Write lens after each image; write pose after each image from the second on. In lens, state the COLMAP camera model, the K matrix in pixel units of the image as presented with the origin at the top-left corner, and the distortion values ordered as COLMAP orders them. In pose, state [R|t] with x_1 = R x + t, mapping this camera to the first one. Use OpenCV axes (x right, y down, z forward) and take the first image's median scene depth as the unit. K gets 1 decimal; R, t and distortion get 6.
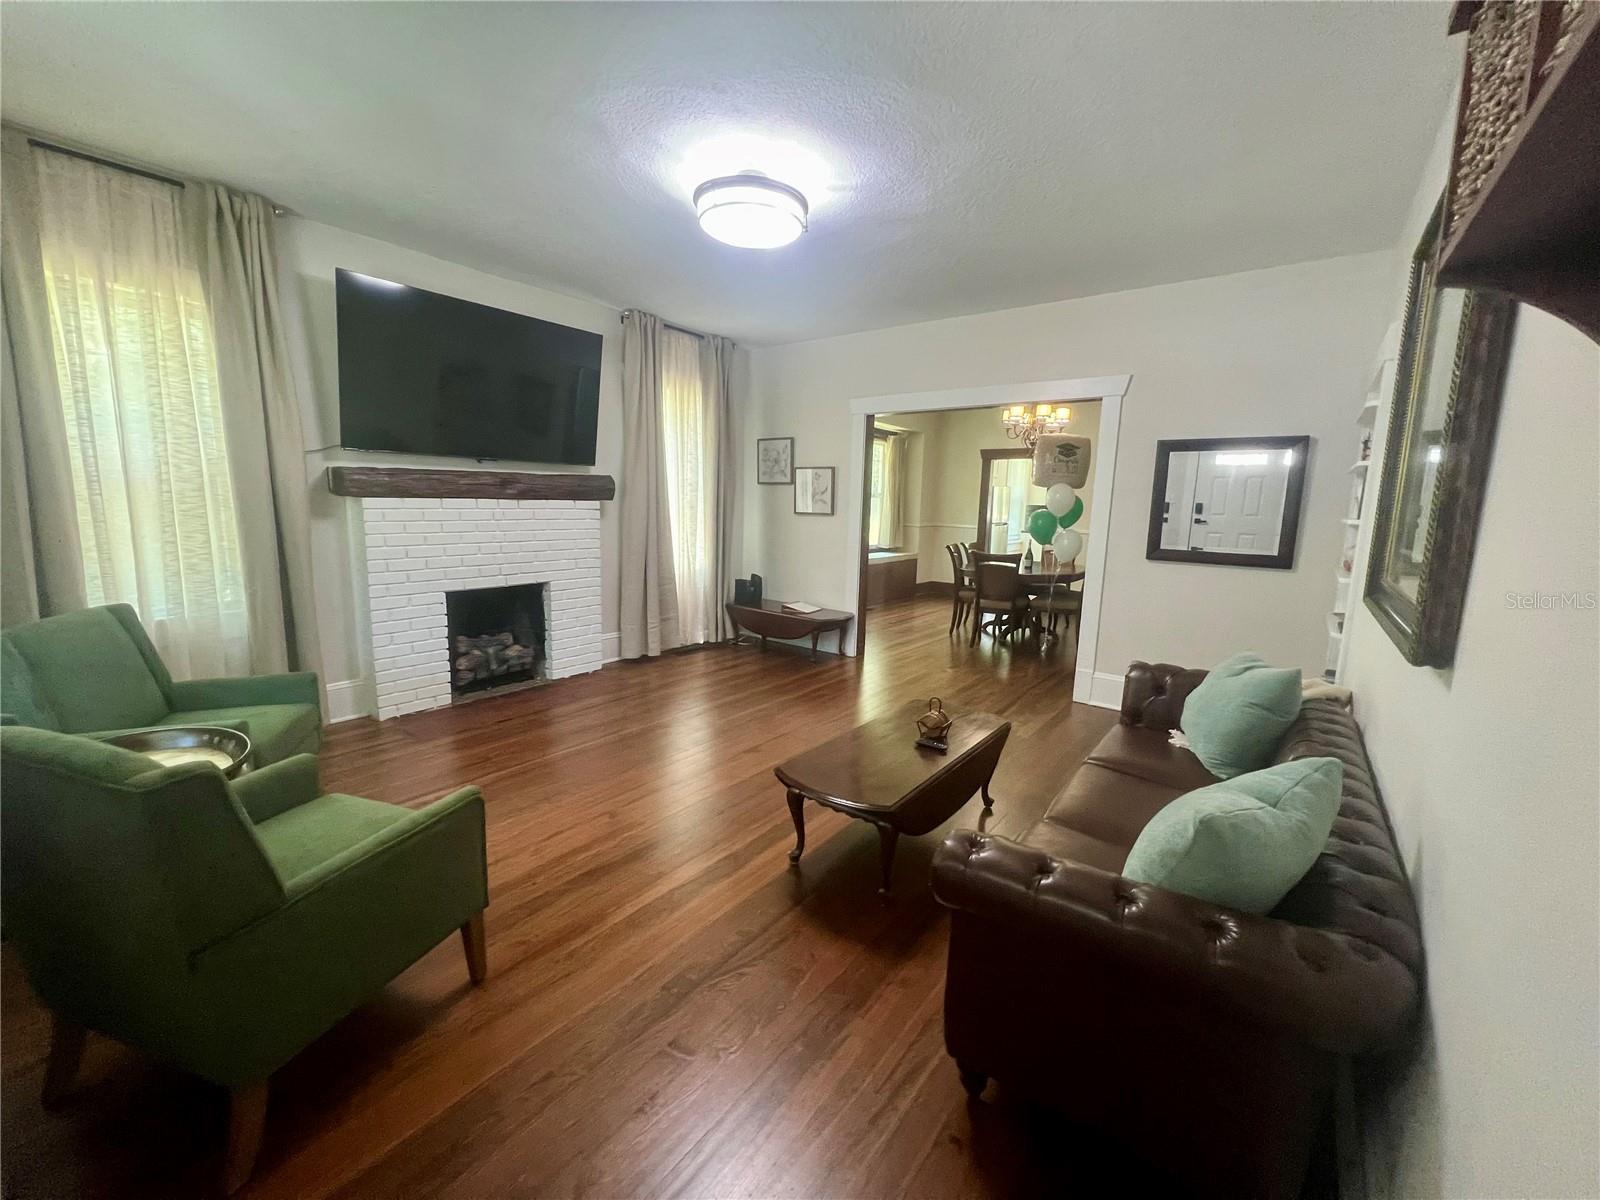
lens RADIAL K [[646.6, 0, 798.8], [0, 646.6, 598.2], [0, 0, 1]] dist [0.000298, 0.000022]
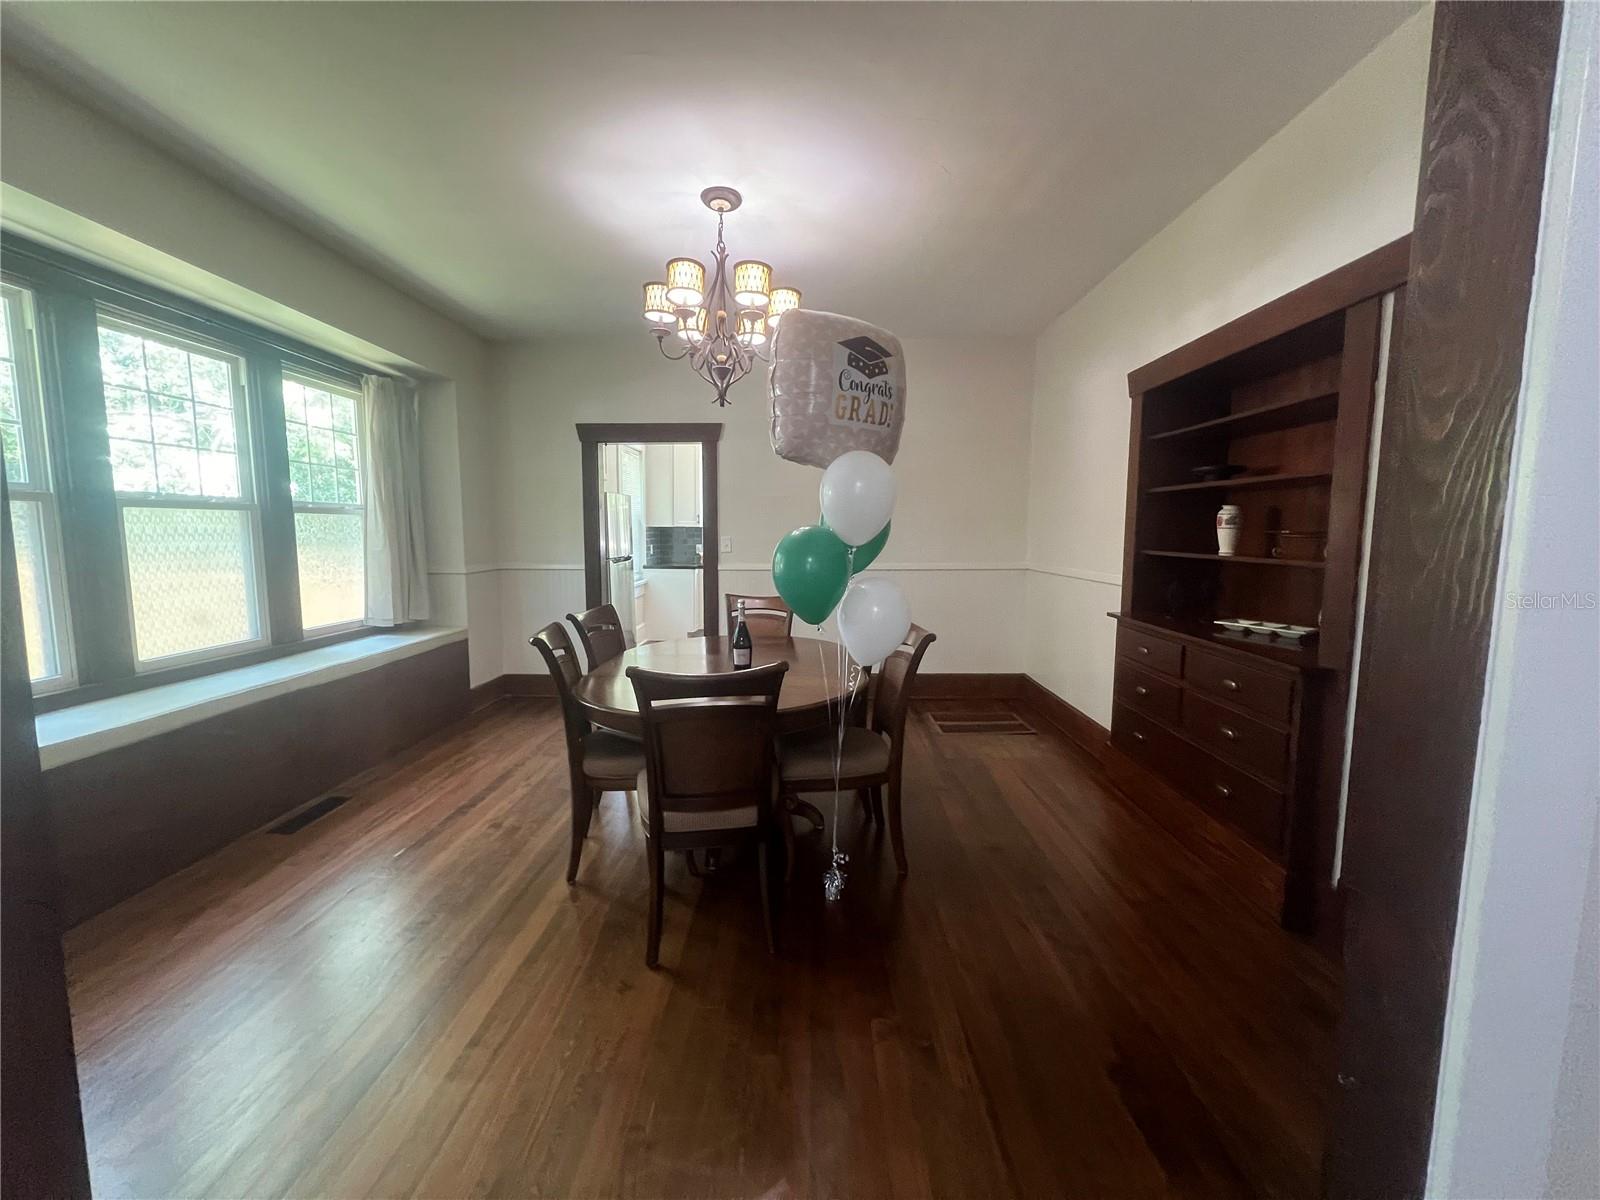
lens RADIAL K [[646.6, 0, 802.6], [0, 646.6, 602.1], [0, 0, 1]] dist [0.000298, 0.000022]
pose [[0.806276, -0.083421, 0.585628, 0.105378], [0.105158, 0.994451, -0.003121, -0.061261], [-0.582117, 0.064099, 0.810574, 0.462420]]
